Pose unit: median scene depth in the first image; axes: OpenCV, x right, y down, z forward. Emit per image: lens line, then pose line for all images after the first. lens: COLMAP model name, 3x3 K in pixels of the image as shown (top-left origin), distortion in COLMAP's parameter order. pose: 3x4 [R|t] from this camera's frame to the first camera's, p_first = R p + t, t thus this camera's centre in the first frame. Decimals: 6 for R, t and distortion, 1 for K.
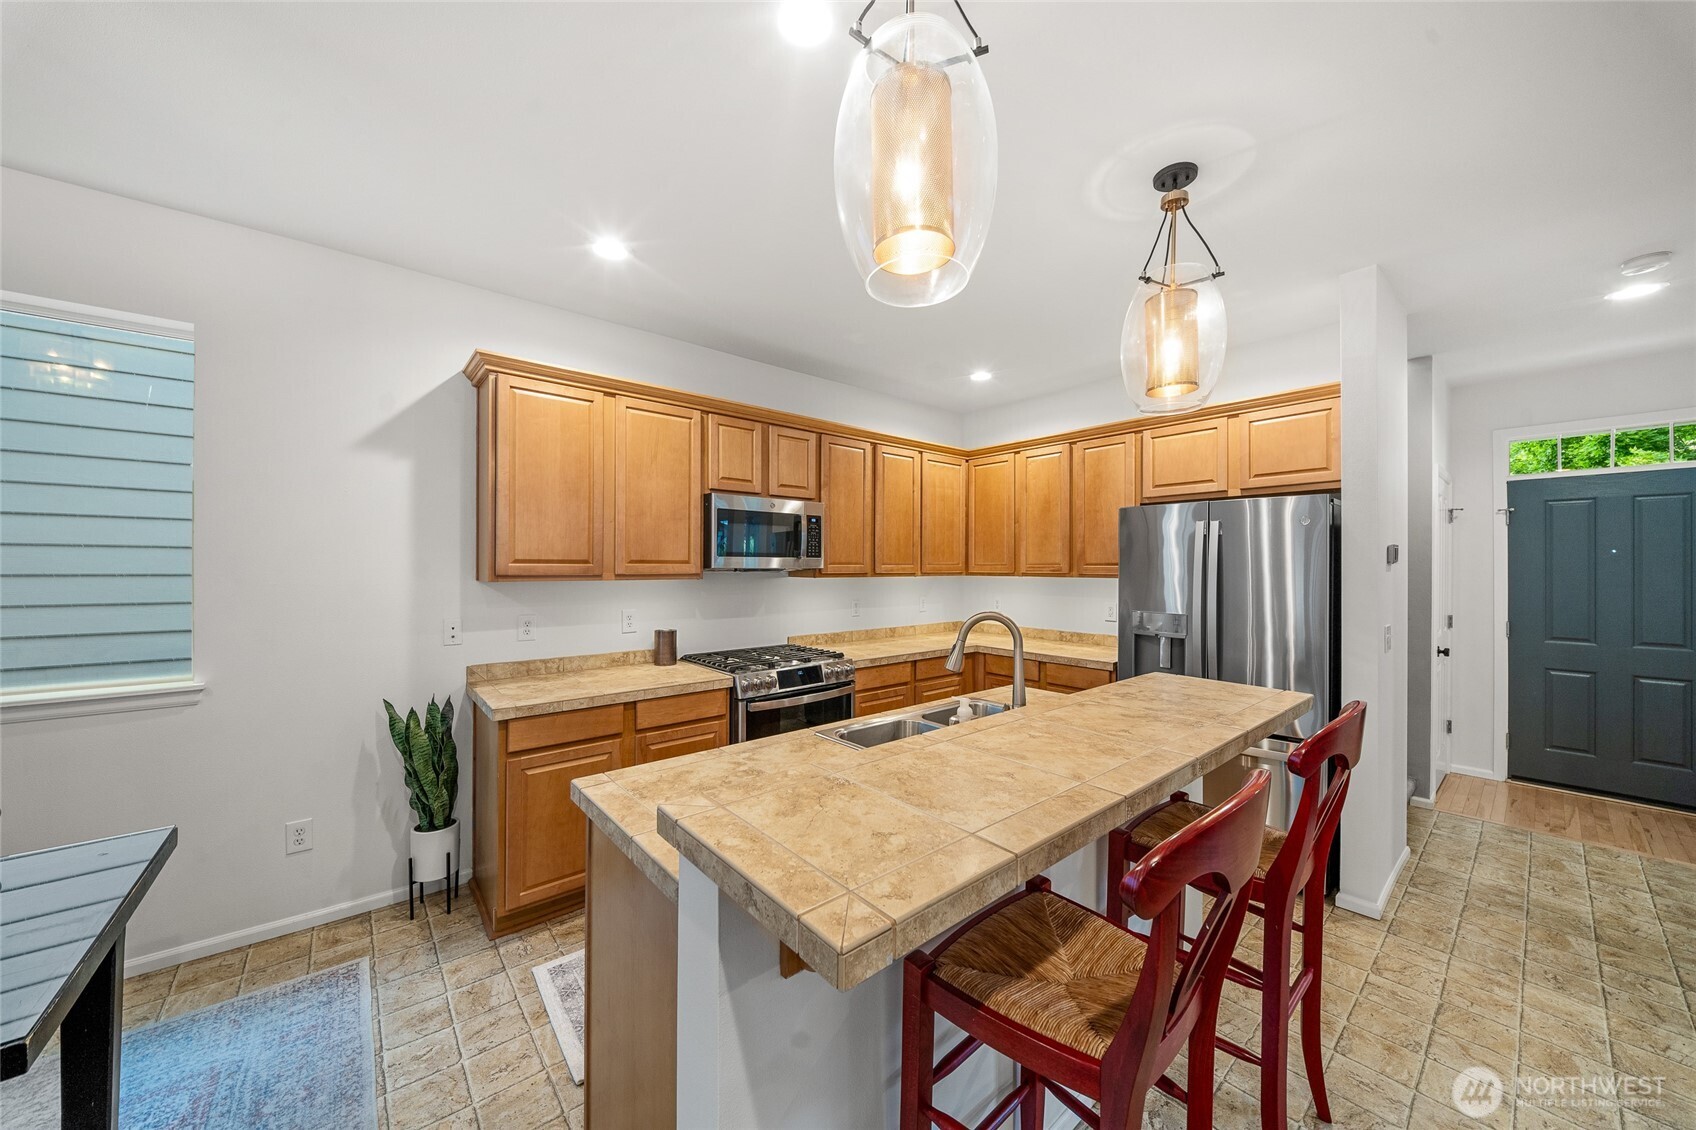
lens RADIAL K [[584.0, 0, 848.0], [0, 584.0, 565.0], [0, 0, 1]] dist [-0.000006, -0.000046]
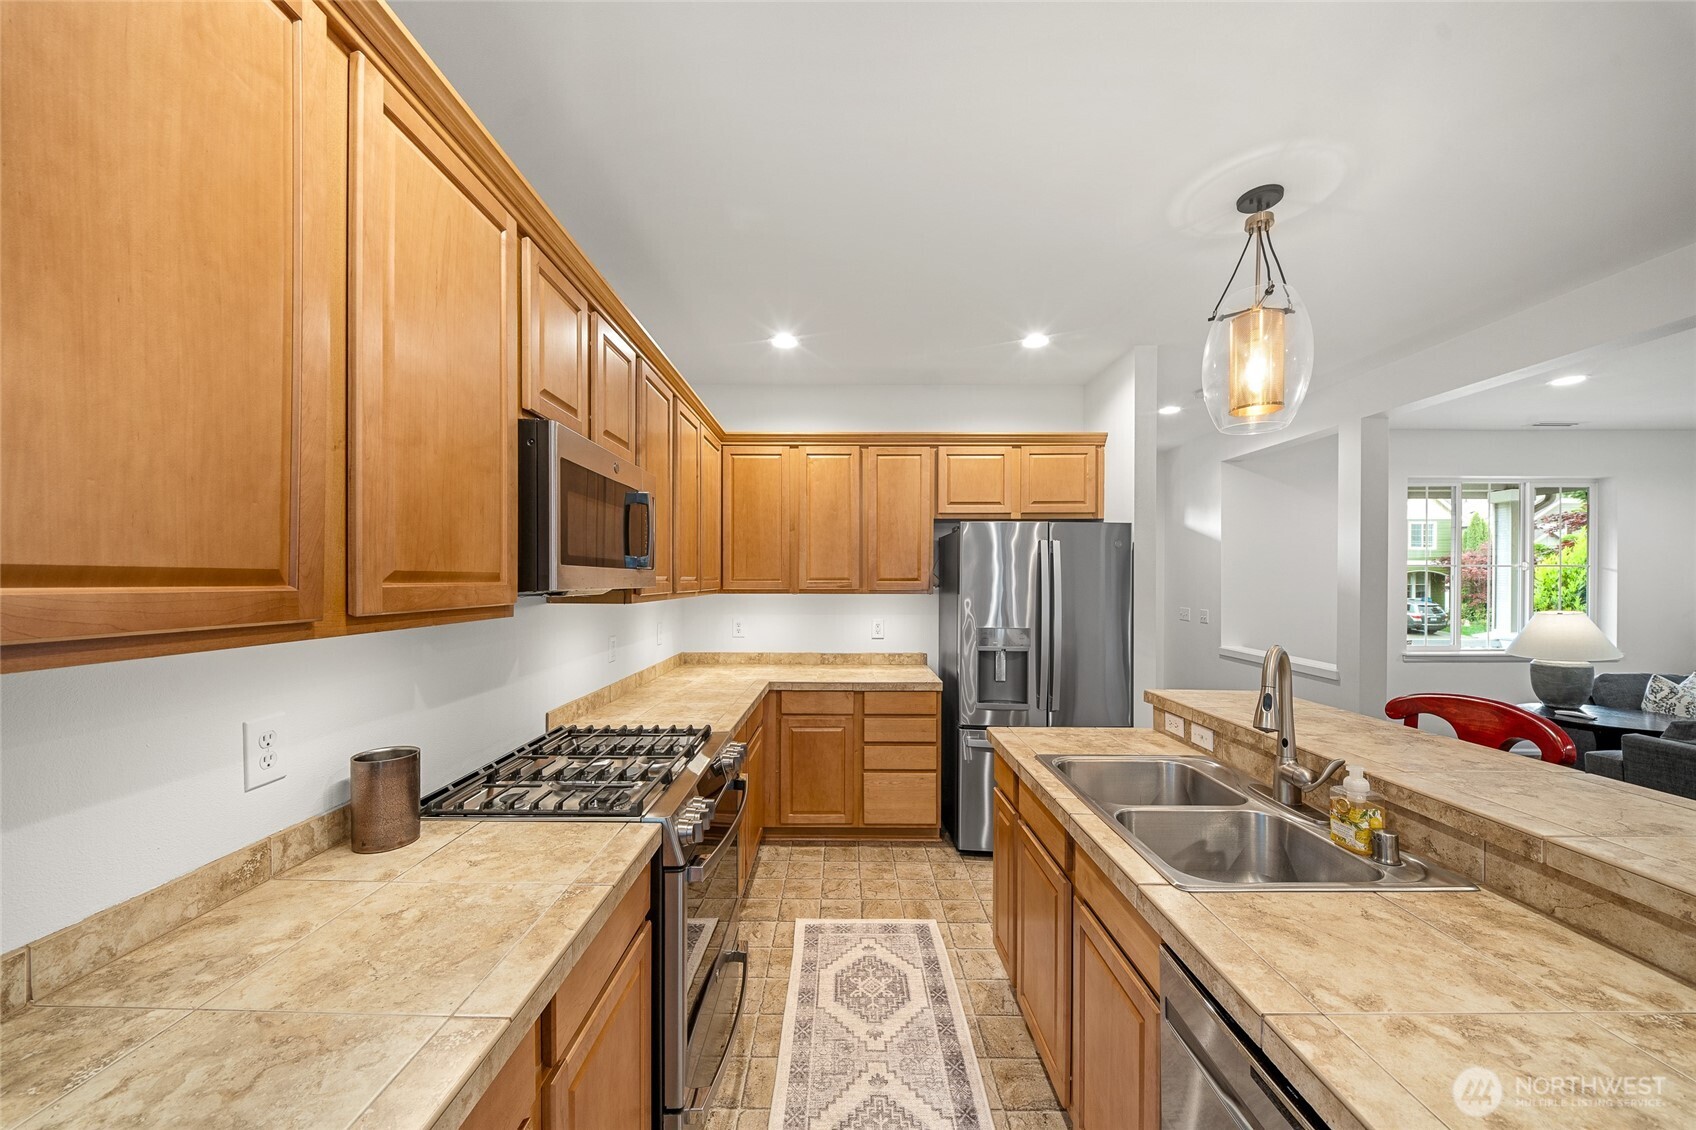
lens RADIAL K [[588.9, 0, 843.6], [0, 588.9, 585.2], [0, 0, 1]] dist [-0.000874, -0.000107]
pose [[0.653795, -0.008763, 0.756621, -0.393429], [-0.001079, 0.999921, 0.012513, -0.004434], [-0.756671, -0.008997, 0.653734, 0.498671]]
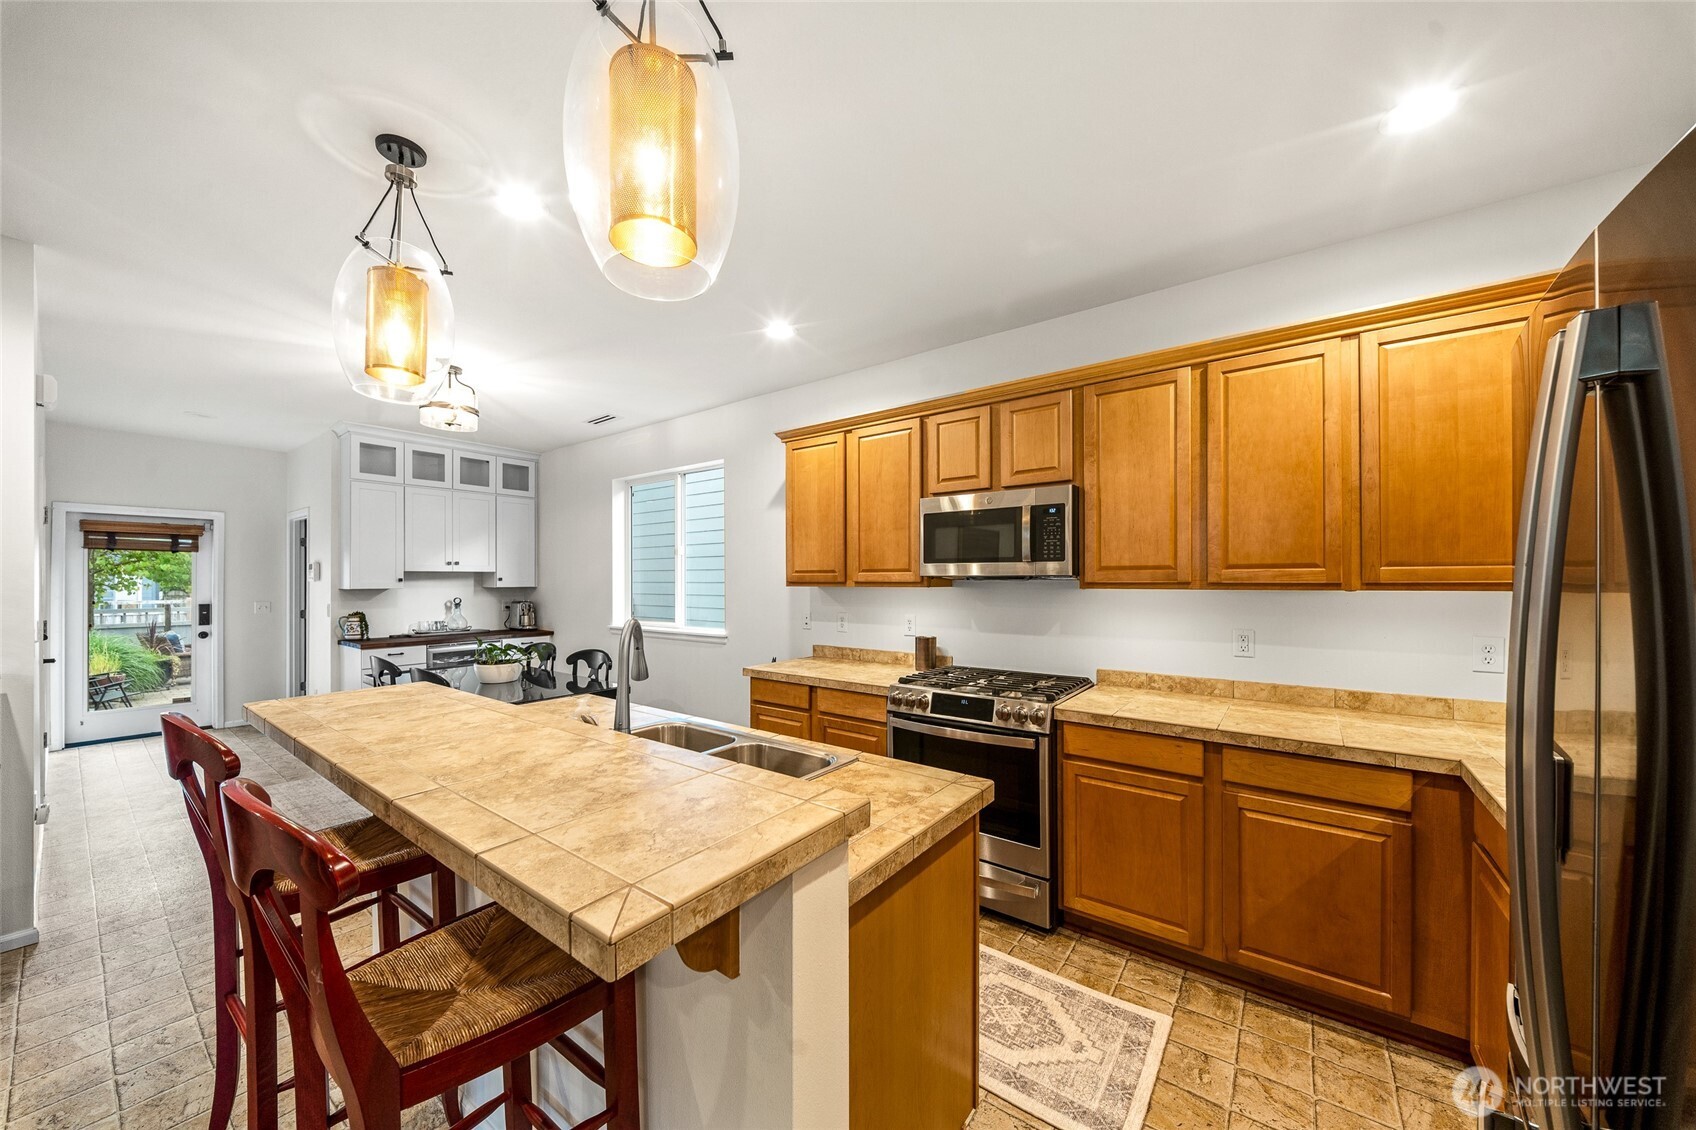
lens RADIAL K [[599.7, 0, 825.4], [0, 599.7, 576.3], [0, 0, 1]] dist [-0.021089, -0.000073]
pose [[0.192730, -0.009655, -0.981204, 0.661281], [0.004203, 0.999951, -0.009014, 0.013077], [0.981243, -0.002387, 0.192761, 0.600610]]
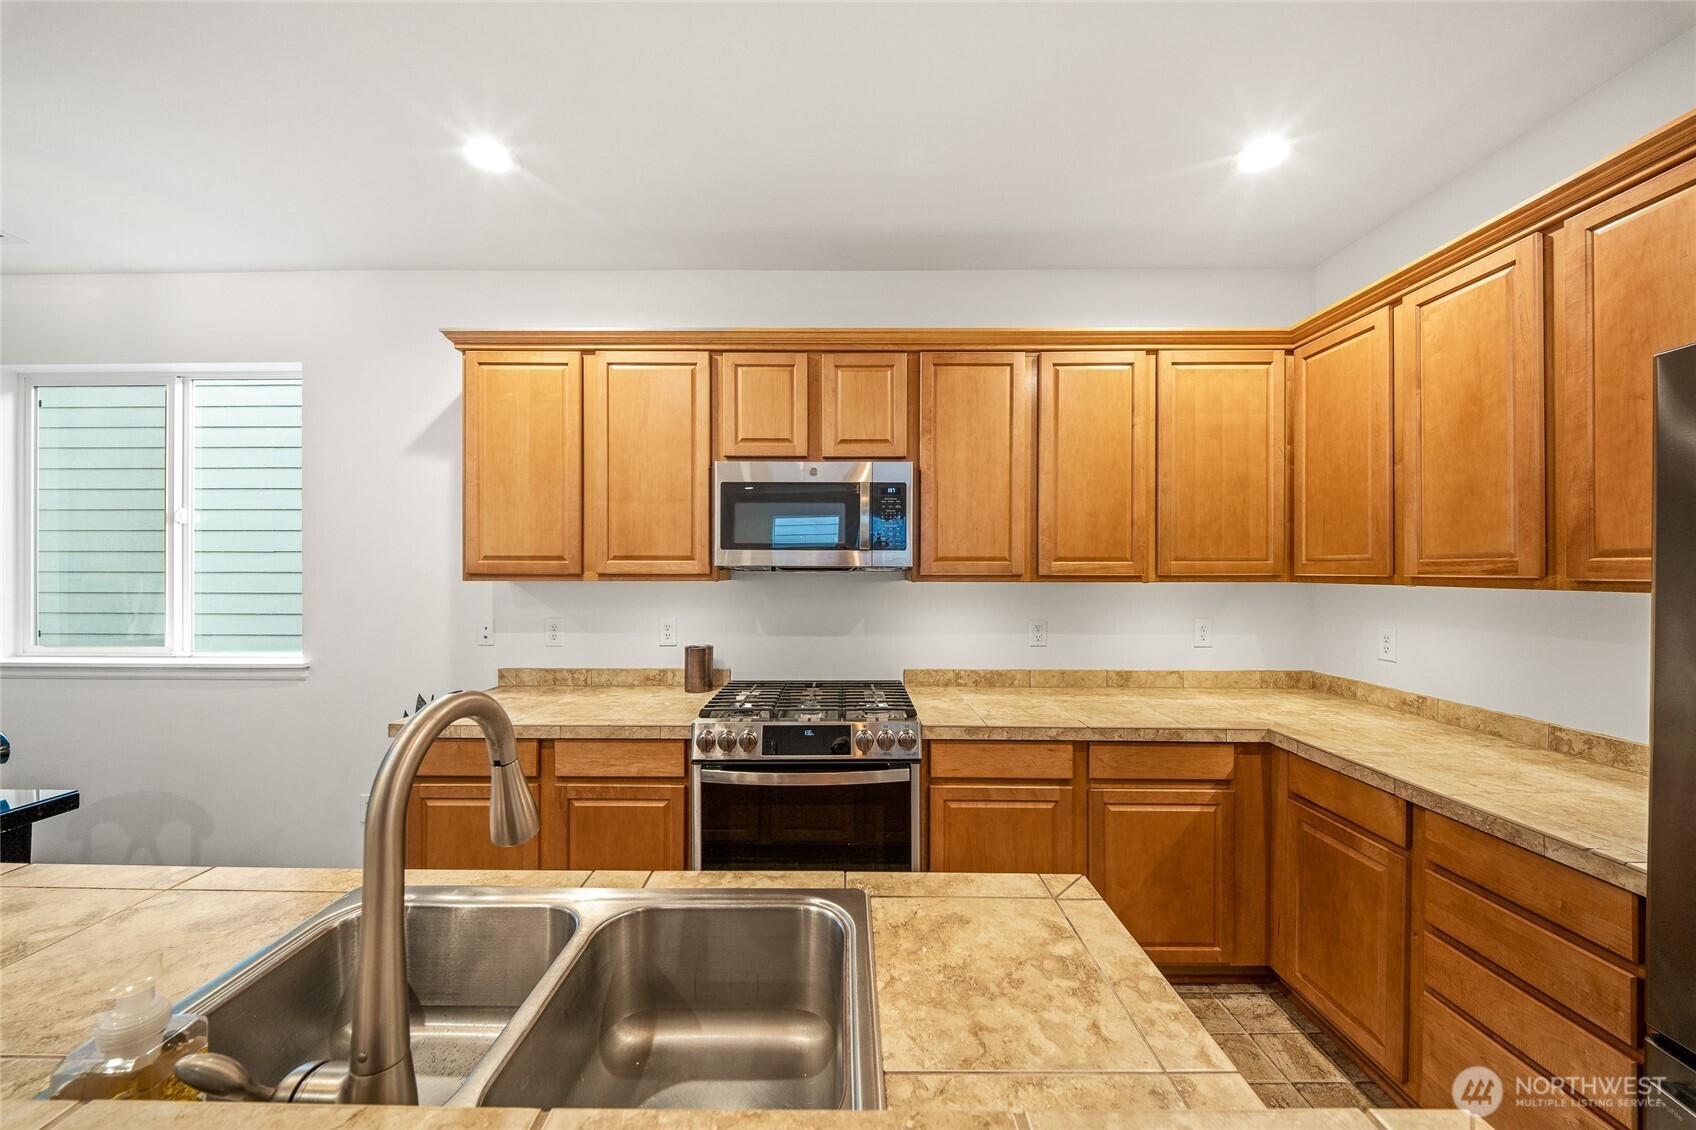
lens RADIAL K [[608.2, 0, 848.0], [0, 608.2, 565.0], [0, 0, 1]] dist [0.000301, -0.000123]
pose [[0.759737, -0.004090, -0.650218, 0.349212], [0.002316, 0.999991, -0.003584, 0.006505], [0.650227, 0.001216, 0.759739, 0.495948]]
